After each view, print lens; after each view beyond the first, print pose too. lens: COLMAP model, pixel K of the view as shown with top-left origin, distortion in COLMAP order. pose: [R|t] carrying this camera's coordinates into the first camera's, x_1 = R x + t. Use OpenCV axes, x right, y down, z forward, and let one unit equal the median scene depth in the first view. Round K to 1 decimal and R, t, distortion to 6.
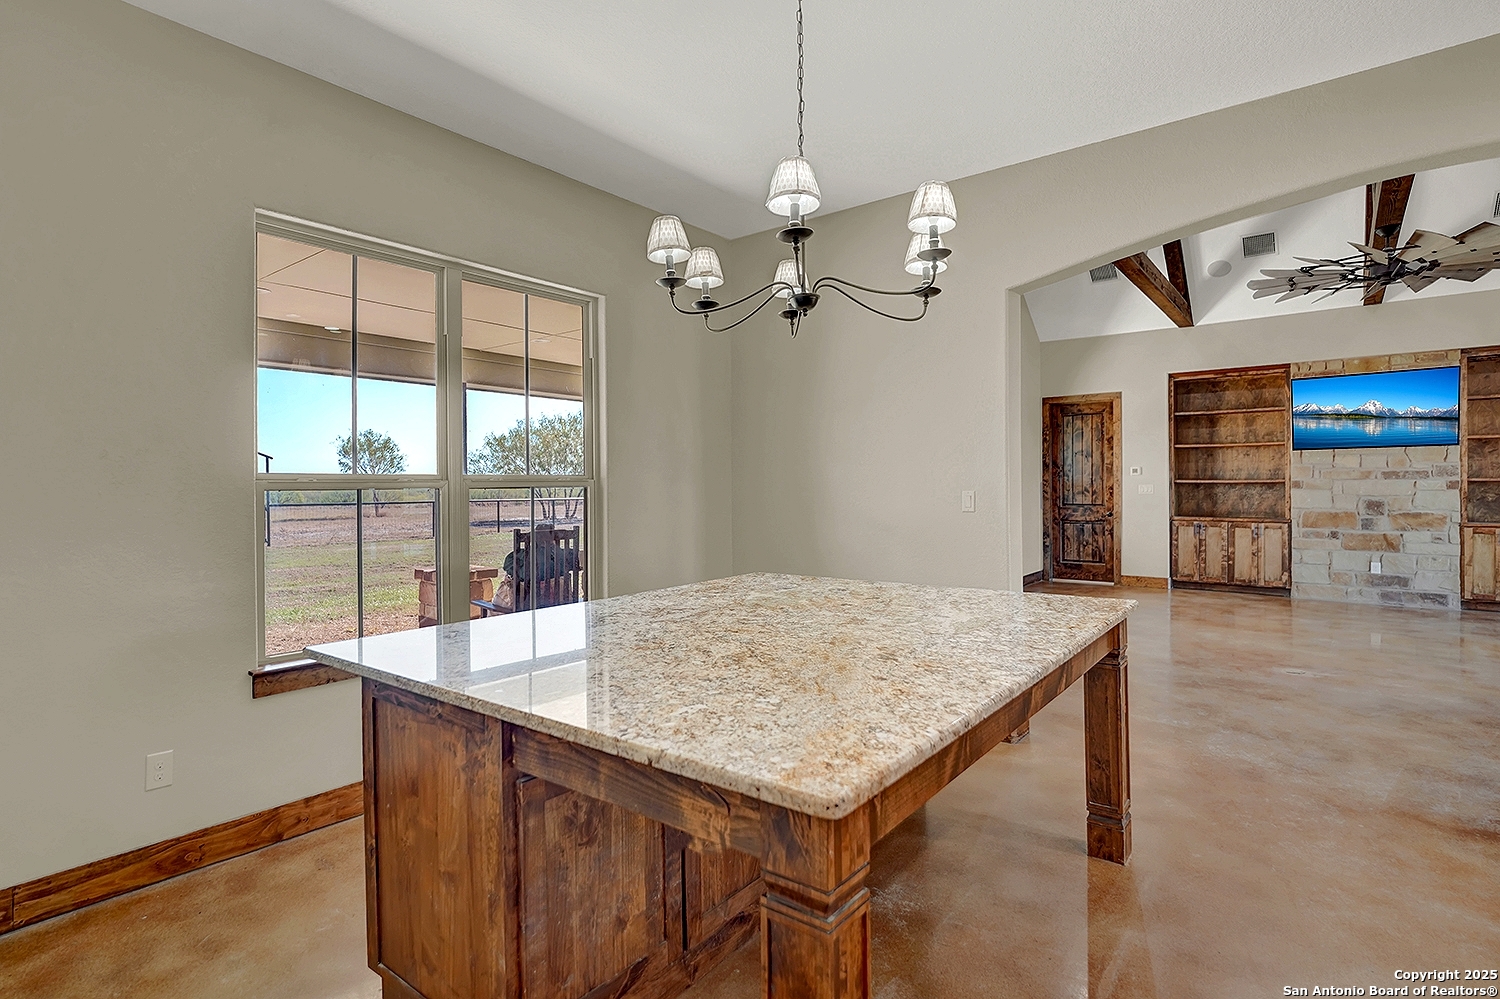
lens RADIAL K [[735.6, 0, 746.9], [0, 735.6, 476.7], [0, 0, 1]] dist [0.000367, -0.011131]
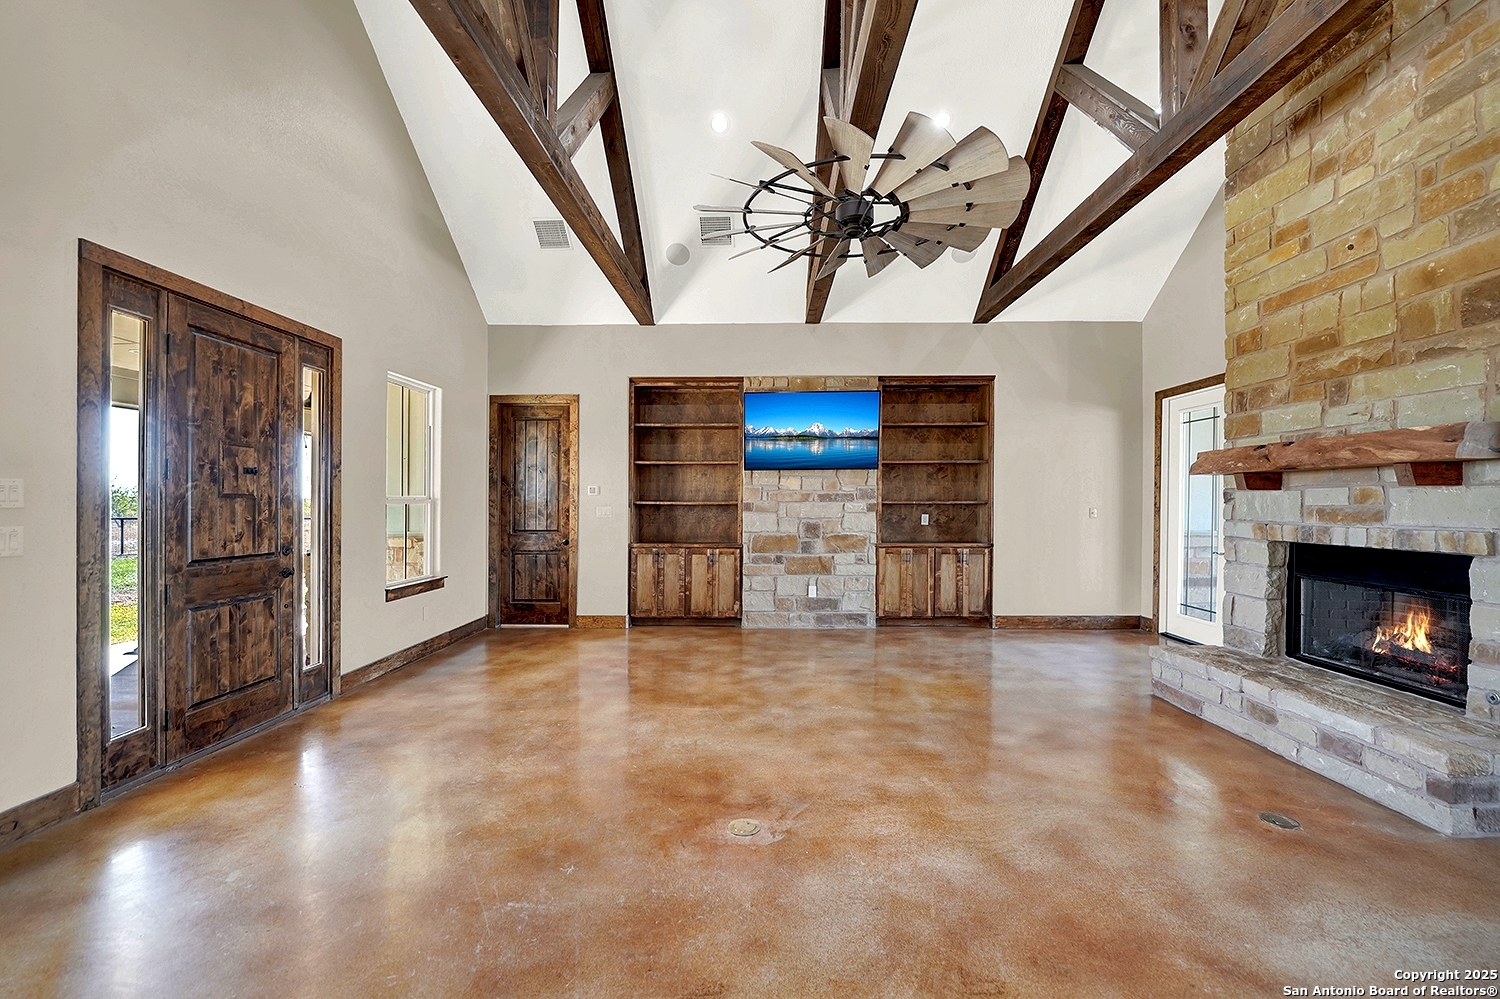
lens RADIAL K [[624.8, 0, 748.6], [0, 624.8, 510.6], [0, 0, 1]] dist [-0.023224, -0.000119]
pose [[0.796127, -0.002548, 0.605124, 0.258916], [-0.009474, 0.999816, 0.016675, 0.002117], [-0.605055, -0.019008, 0.795957, 0.352122]]
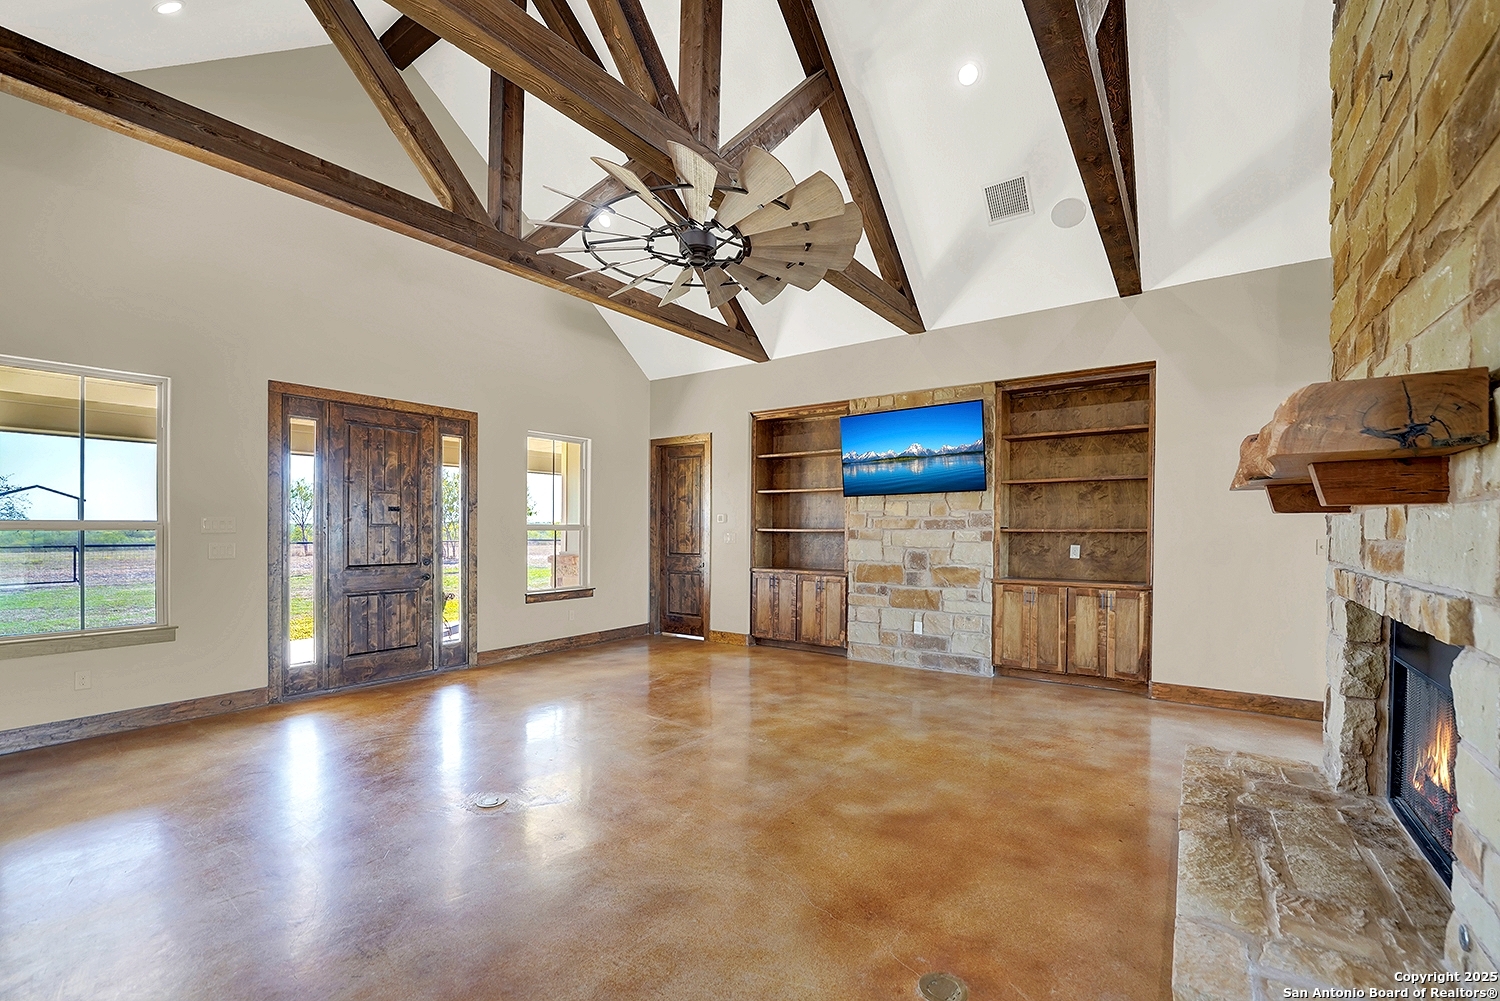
lens RADIAL K [[626.8, 0, 754.2], [0, 626.8, 540.1], [0, 0, 1]] dist [-0.019149, -0.000049]
pose [[0.998415, 0.005672, 0.055997, 0.566287], [-0.007220, 0.999596, 0.027483, -0.002460], [-0.055819, -0.027844, 0.998053, 0.226580]]
